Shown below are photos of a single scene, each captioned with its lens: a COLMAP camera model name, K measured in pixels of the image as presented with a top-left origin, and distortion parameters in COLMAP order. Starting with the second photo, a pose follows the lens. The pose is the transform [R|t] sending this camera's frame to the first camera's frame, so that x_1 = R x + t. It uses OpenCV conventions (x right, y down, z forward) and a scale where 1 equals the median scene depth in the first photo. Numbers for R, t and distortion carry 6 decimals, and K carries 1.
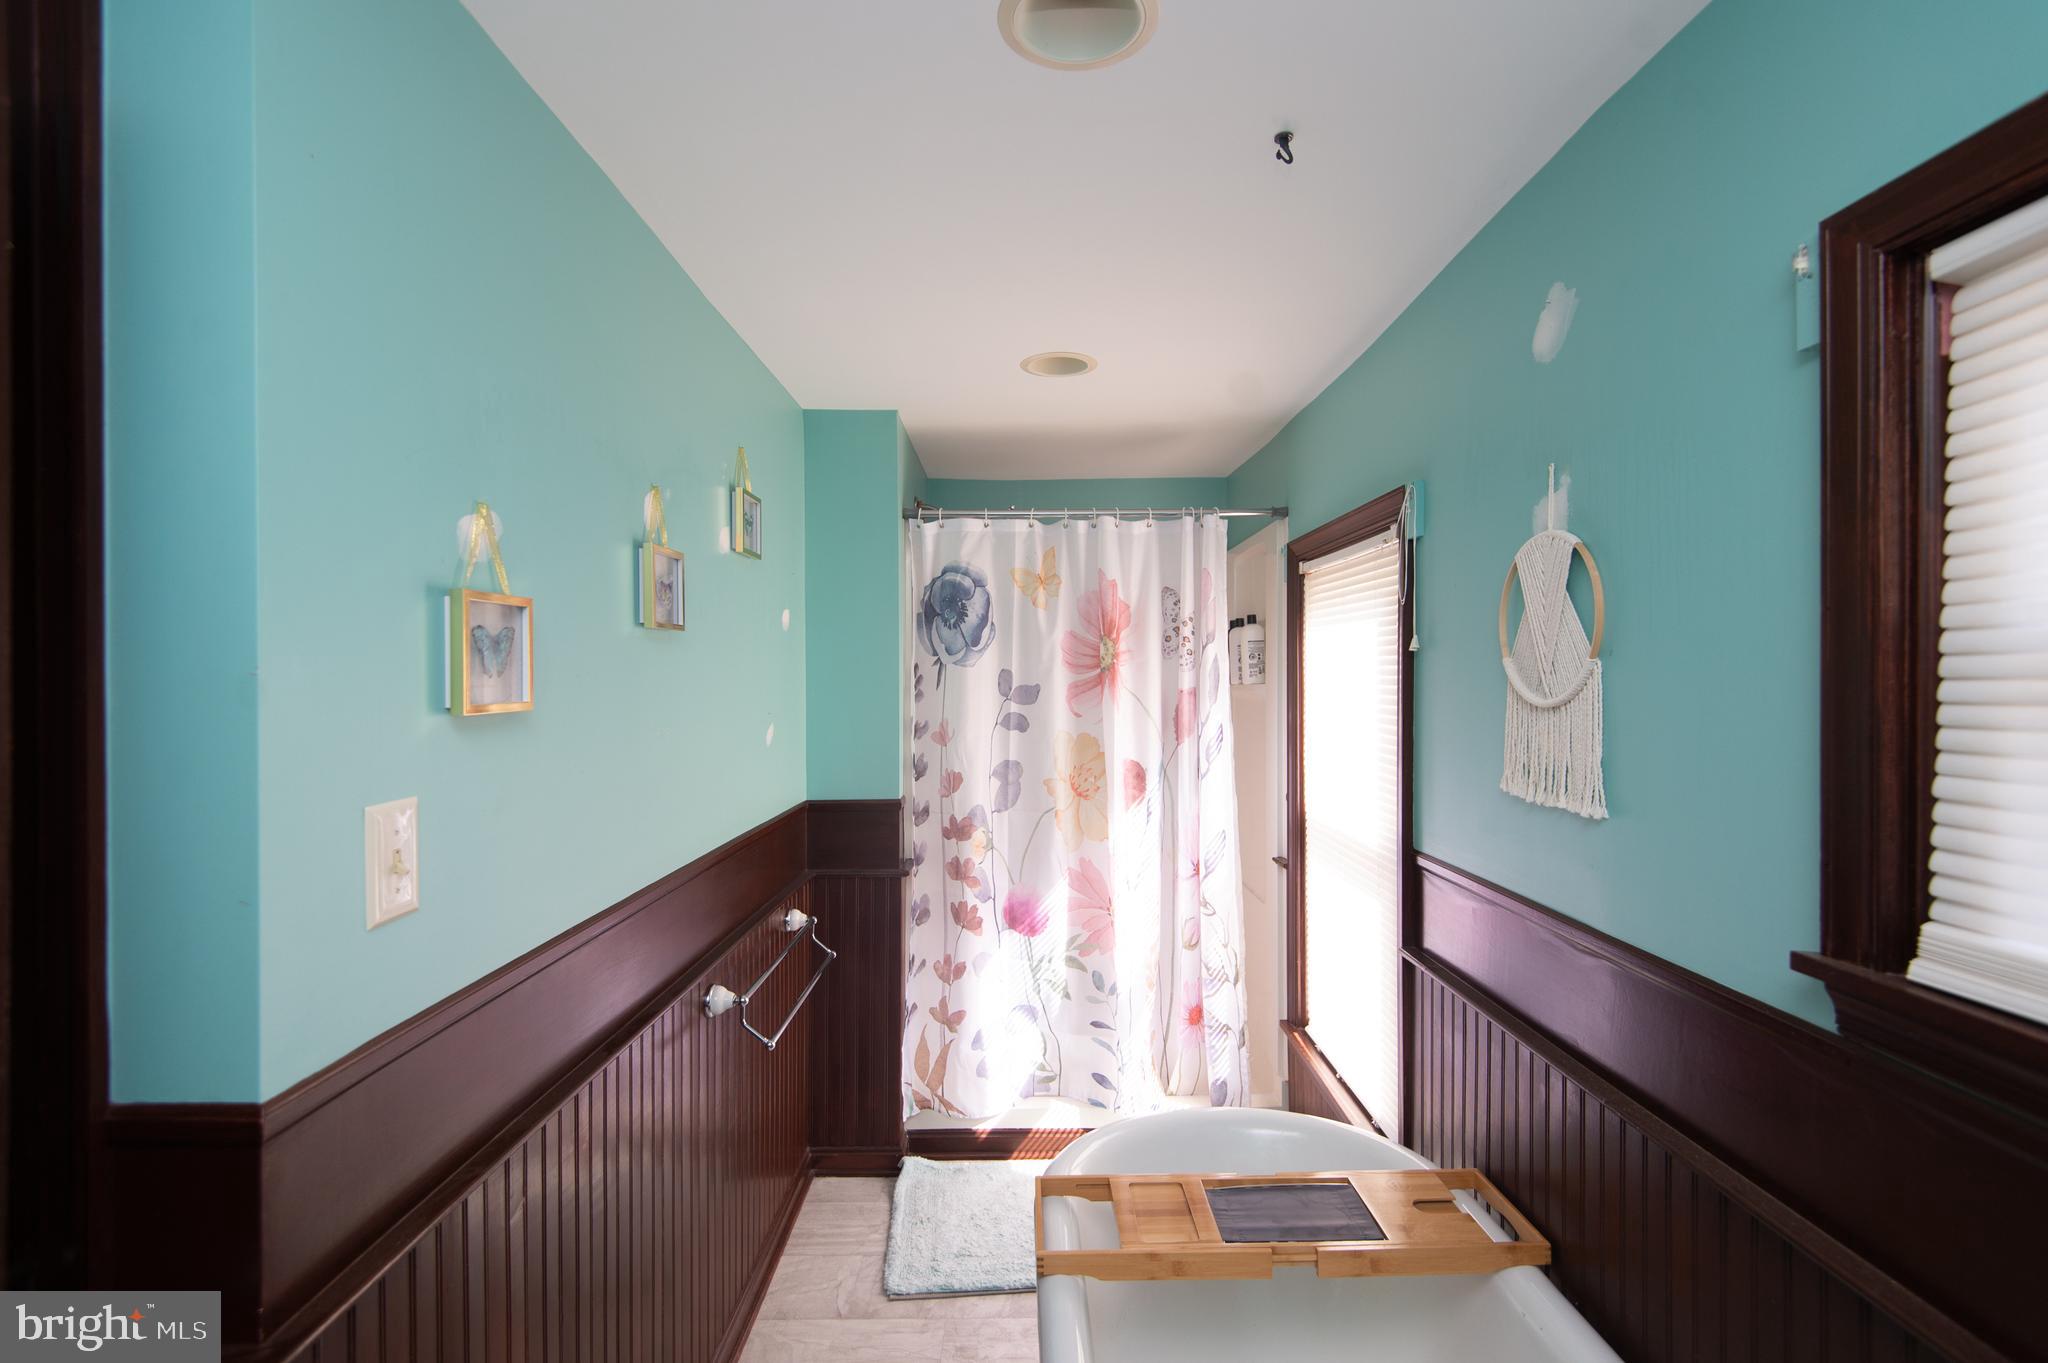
lens RADIAL K [[938.8, 0, 1024.0], [0, 938.8, 681.5], [0, 0, 1]] dist [0.045417, -0.026172]
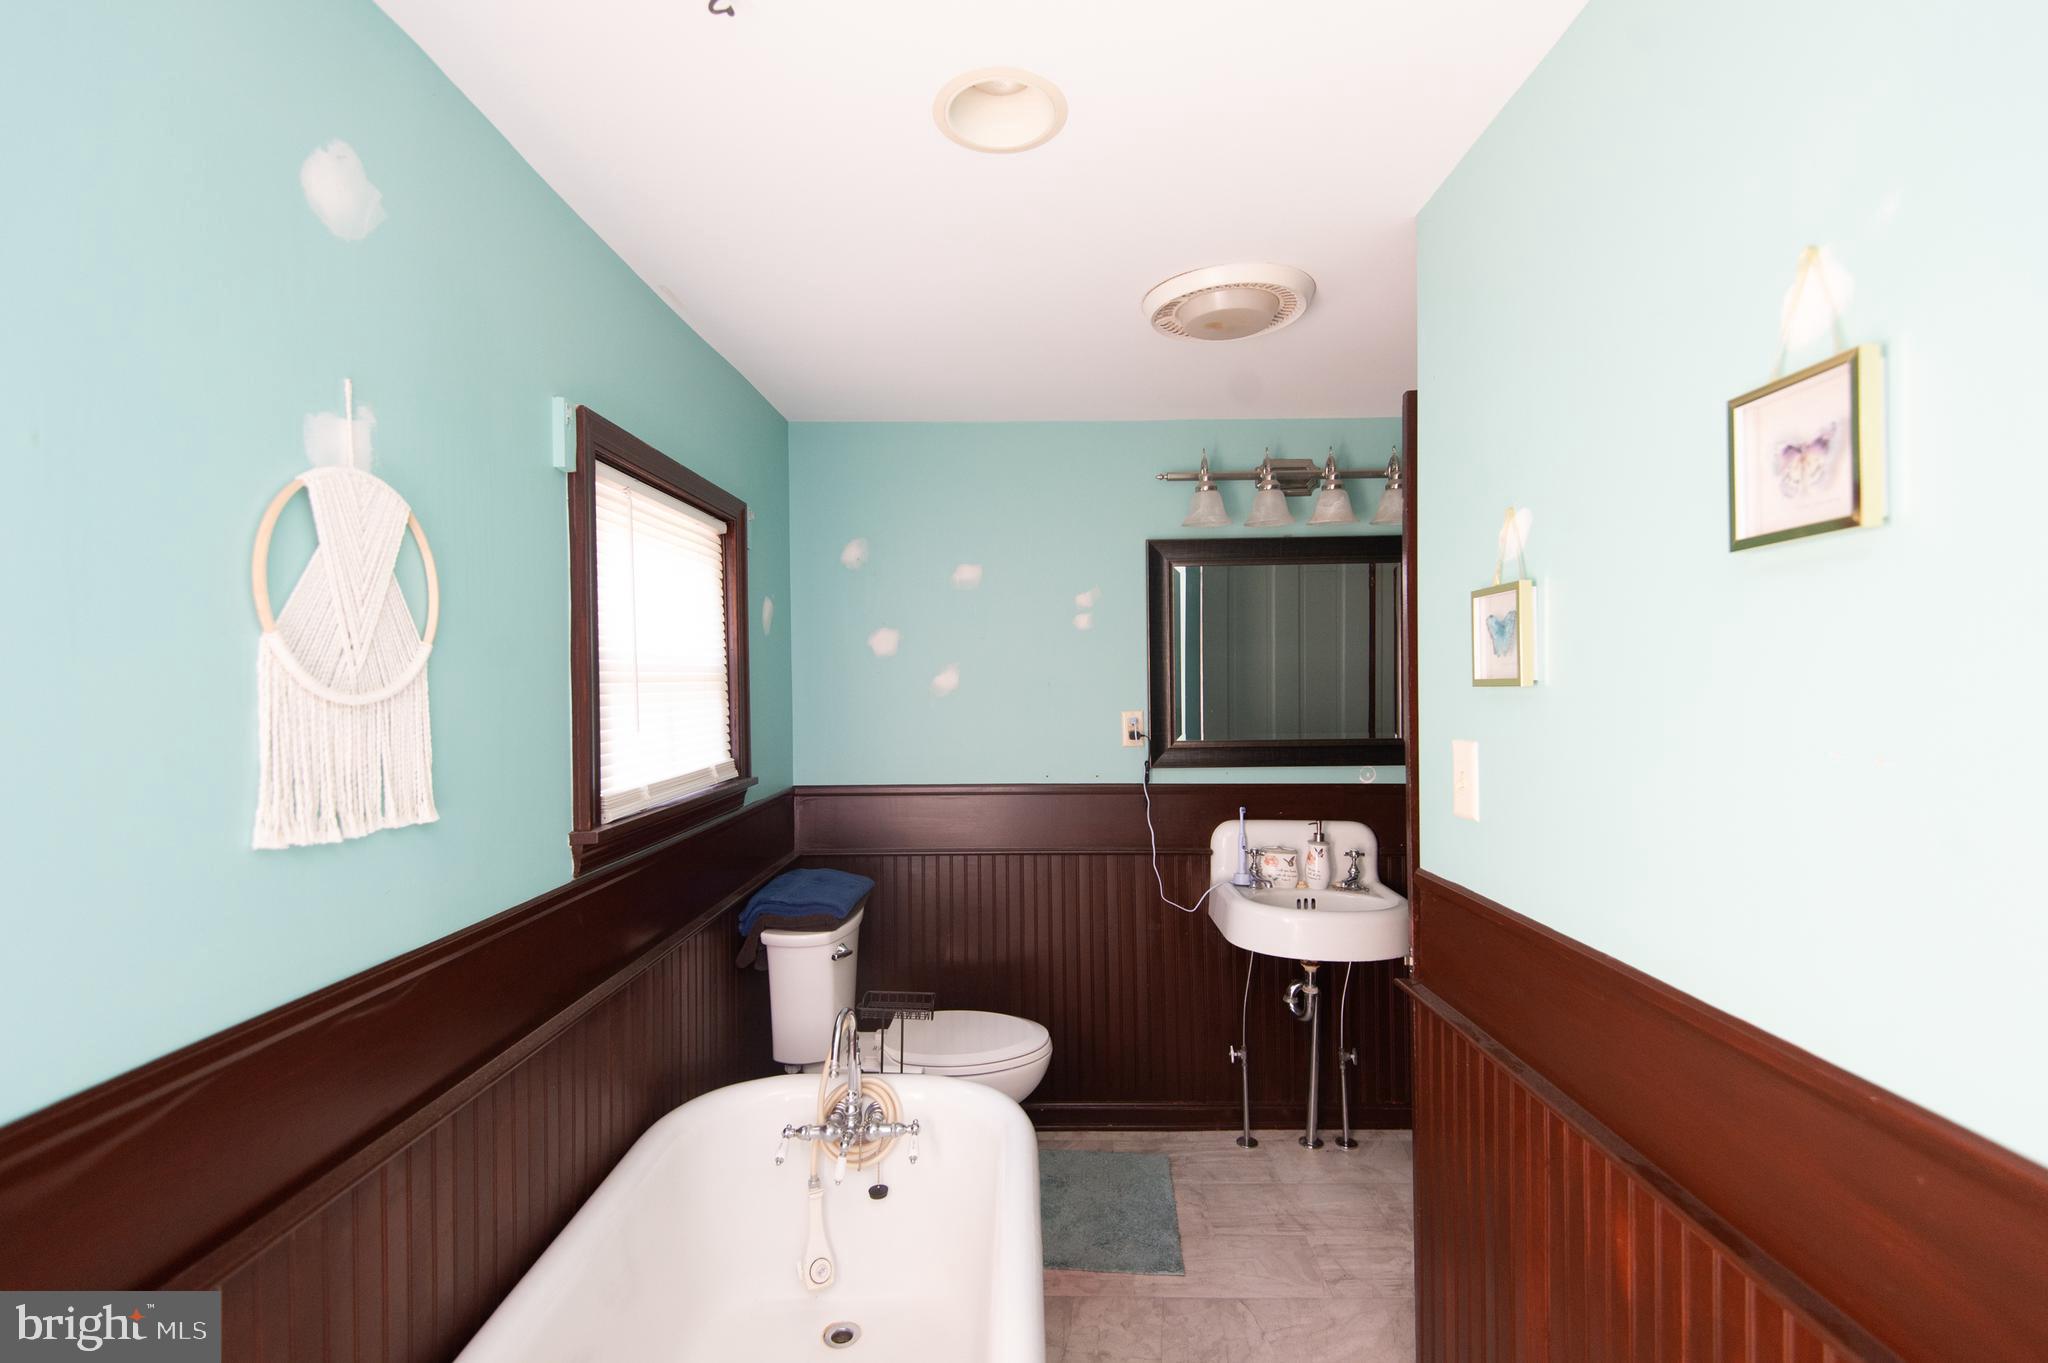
lens RADIAL K [[938.8, 0, 1024.0], [0, 938.8, 681.5], [0, 0, 1]] dist [0.045417, -0.026172]
pose [[-0.999729, 0.017677, 0.015152, 0.019452], [0.017808, 0.999805, 0.008554, 0.011224], [-0.014998, 0.008821, -0.999849, 1.820624]]
